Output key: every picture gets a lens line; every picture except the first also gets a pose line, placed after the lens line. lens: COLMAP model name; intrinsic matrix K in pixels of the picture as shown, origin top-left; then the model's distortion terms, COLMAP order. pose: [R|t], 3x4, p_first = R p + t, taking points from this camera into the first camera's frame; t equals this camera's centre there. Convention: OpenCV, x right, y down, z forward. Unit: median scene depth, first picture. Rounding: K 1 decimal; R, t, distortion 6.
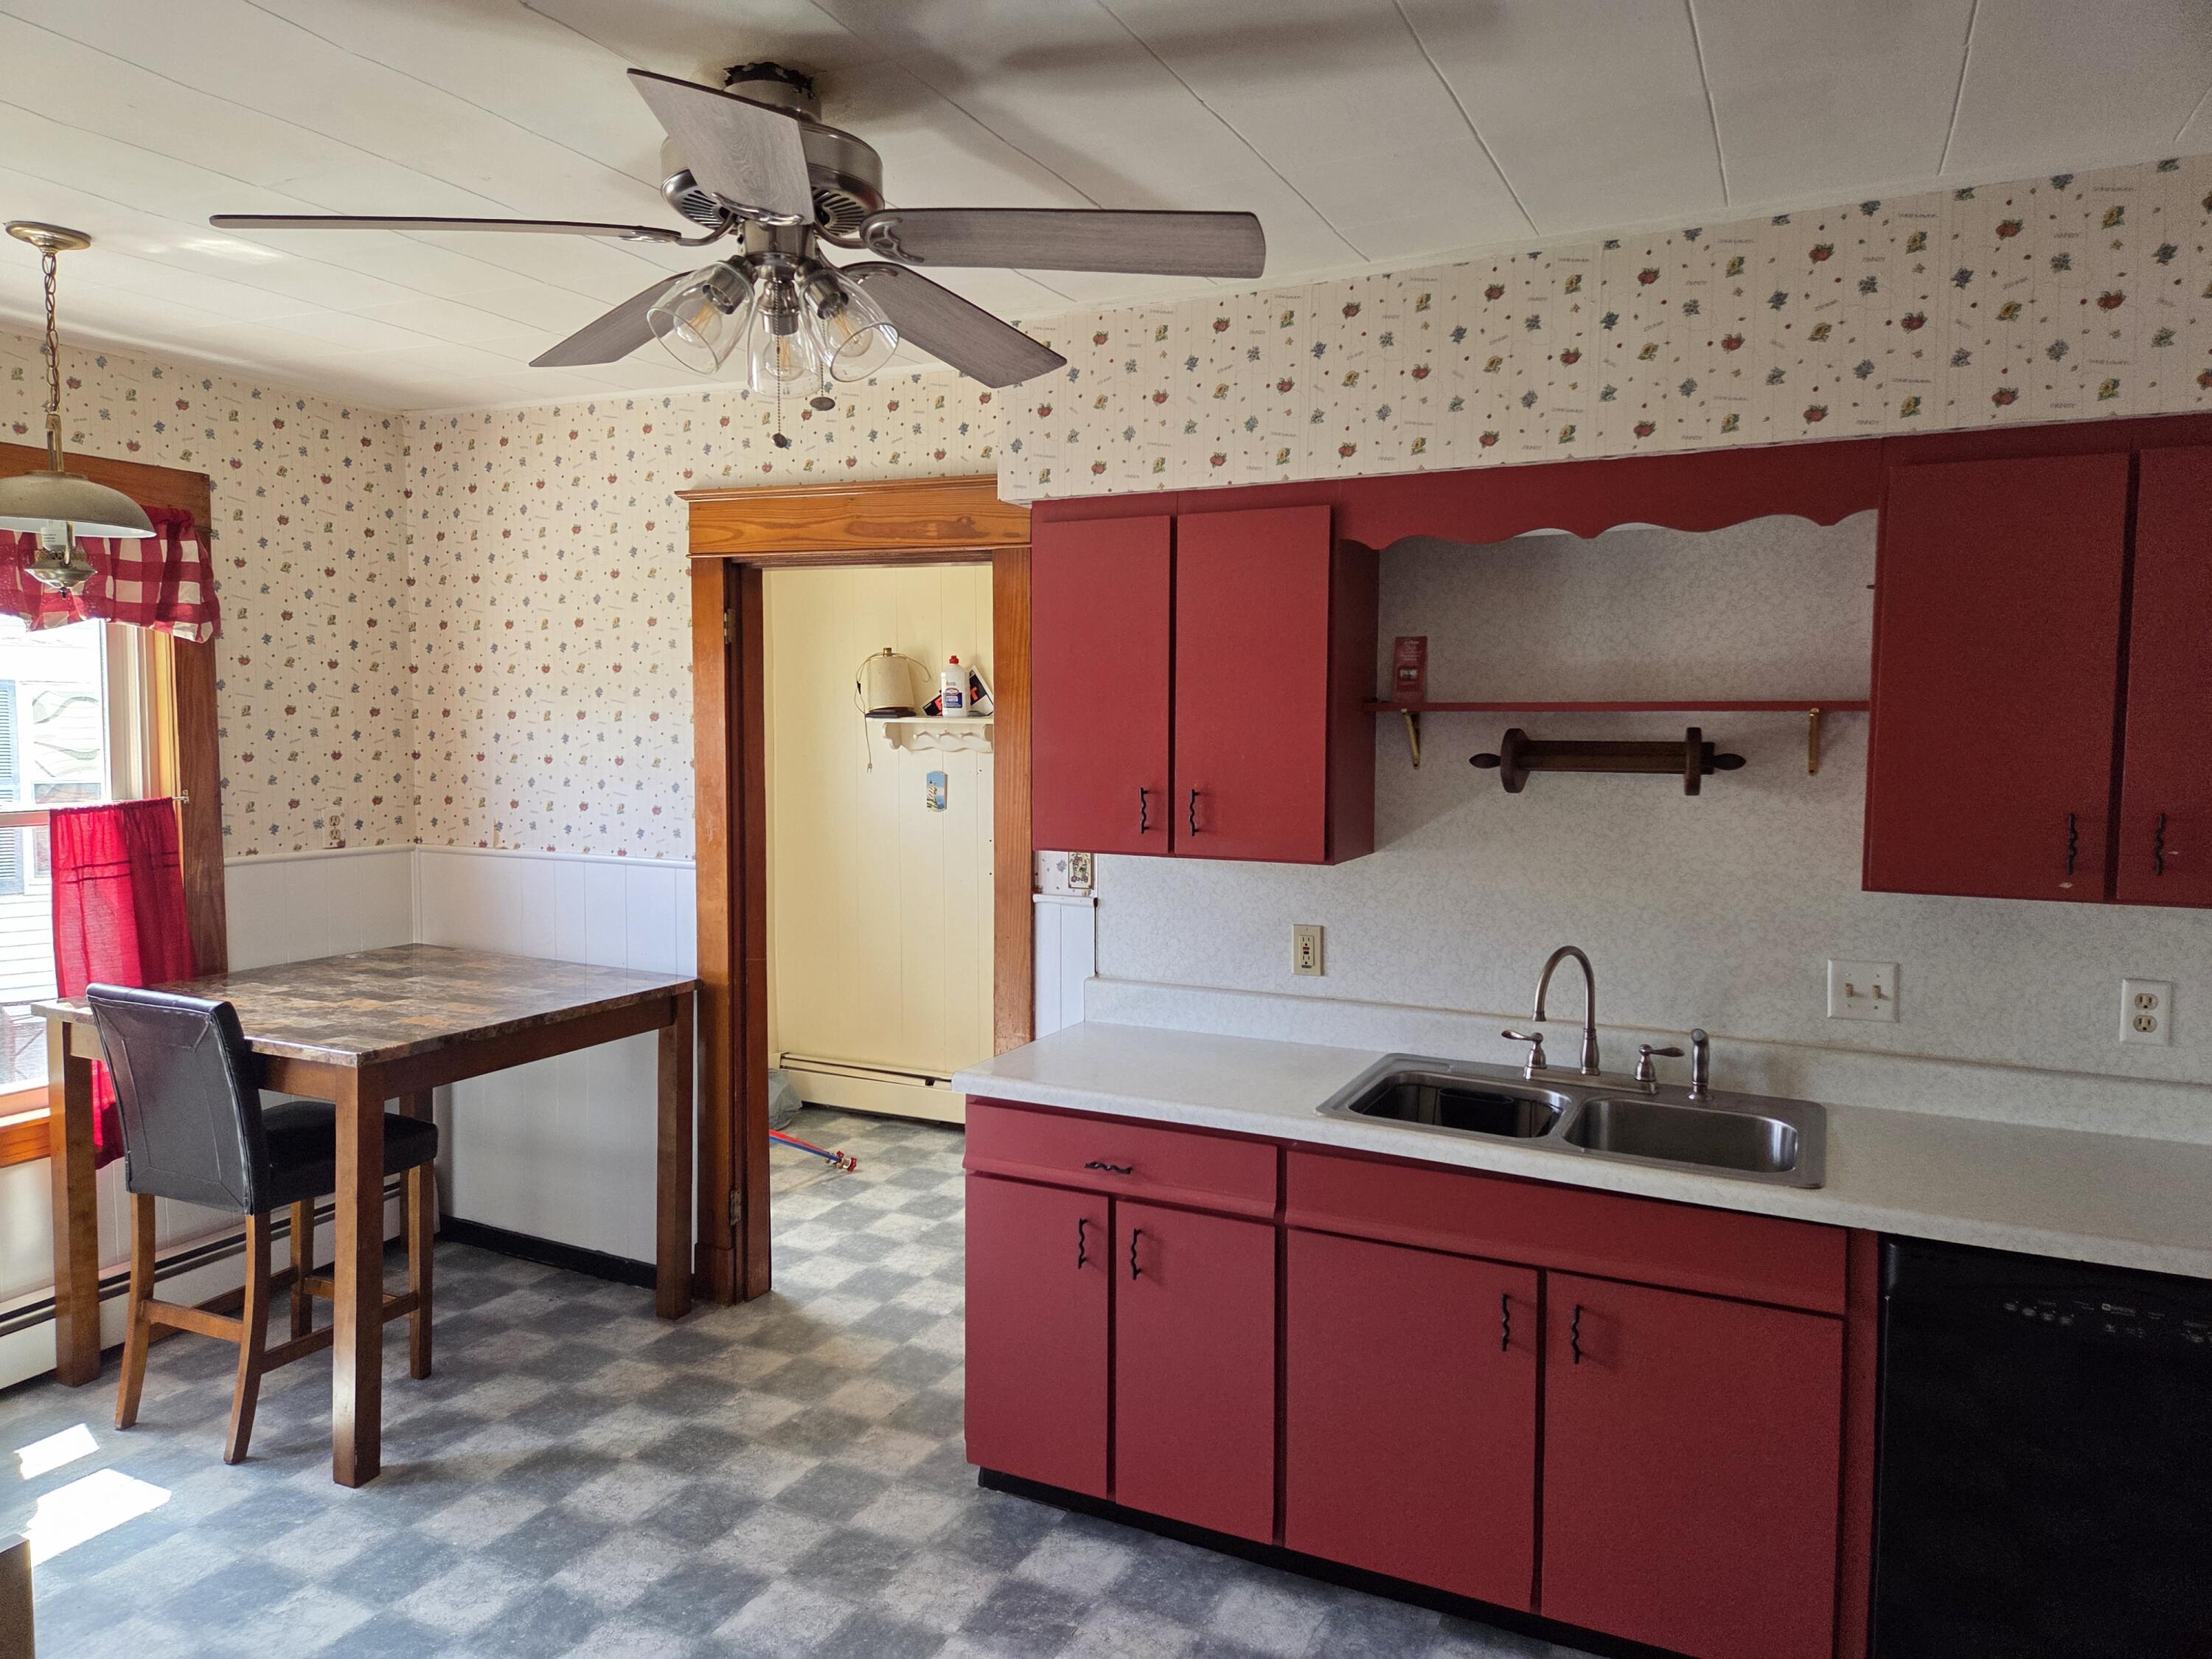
lens RADIAL K [[1489.6, 0, 1108.7], [0, 1489.6, 835.6], [0, 0, 1]] dist [0.071867, -0.070720]
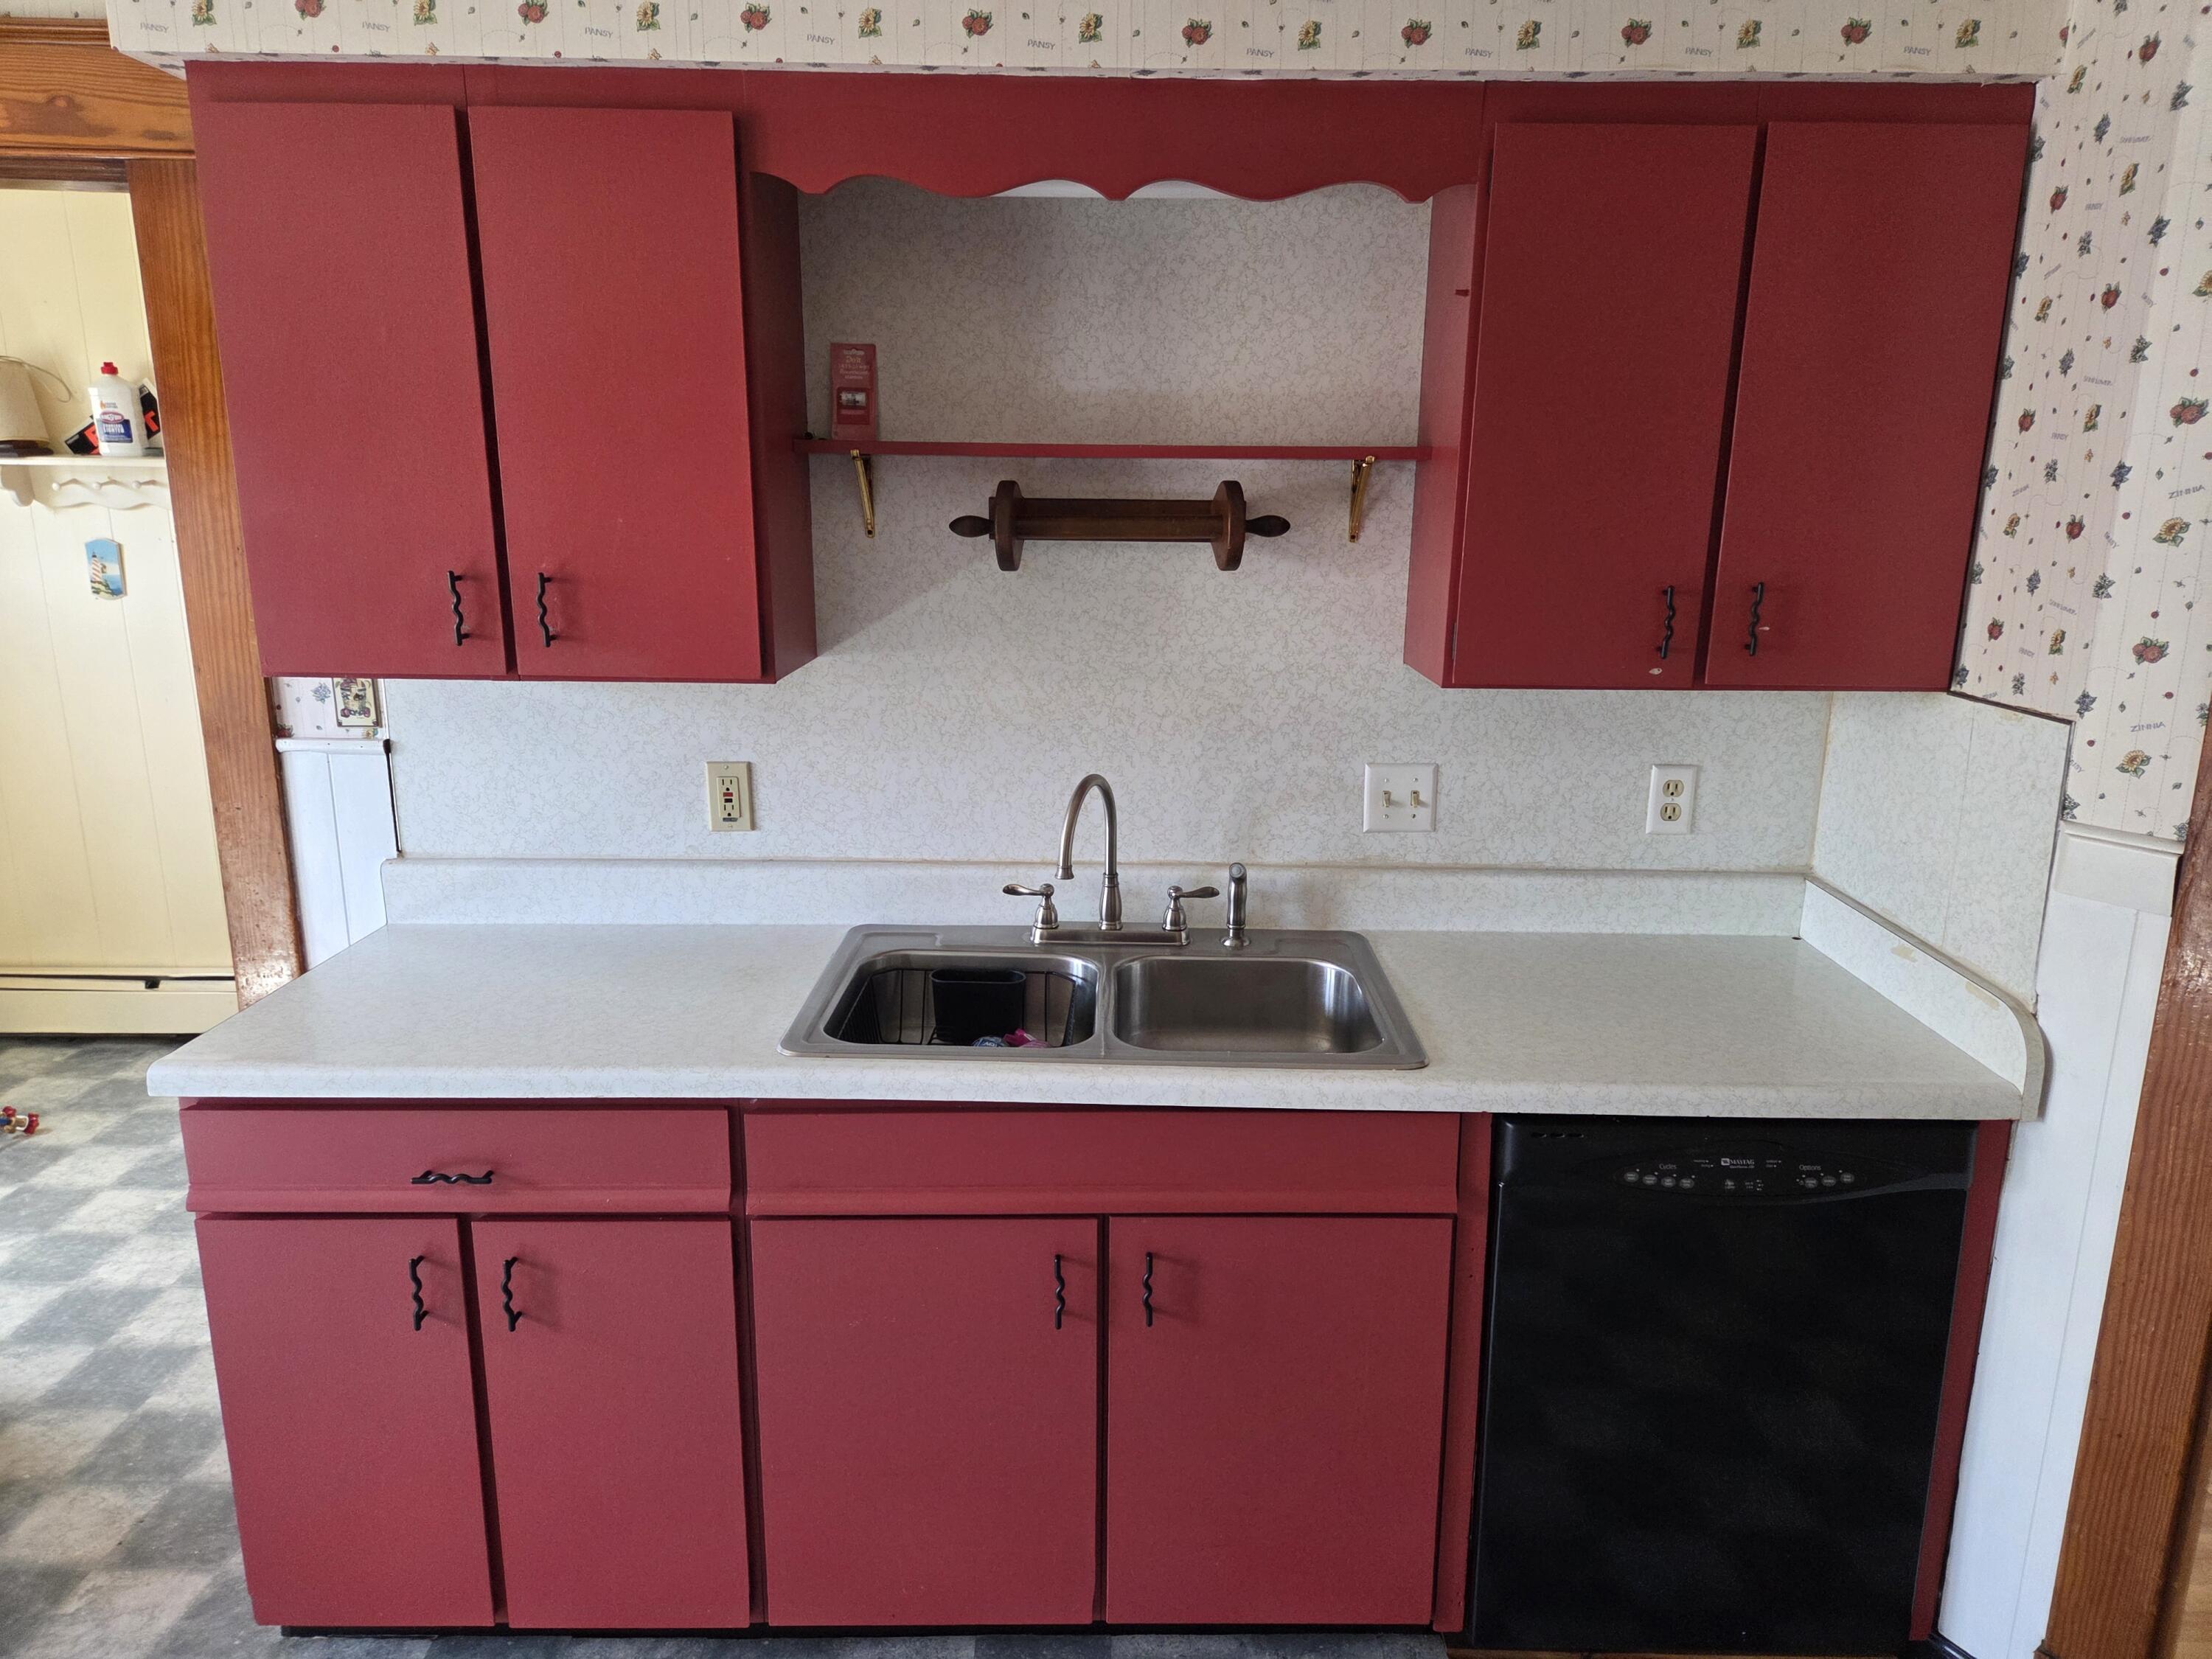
lens RADIAL K [[1475.3, 0, 1119.8], [0, 1475.3, 825.1], [0, 0, 1]] dist [0.081316, -0.079044]
pose [[0.901866, -0.093324, 0.421816, 0.000690], [0.027688, 0.986868, 0.159140, -0.019484], [-0.431128, -0.131844, 0.892606, 0.310544]]
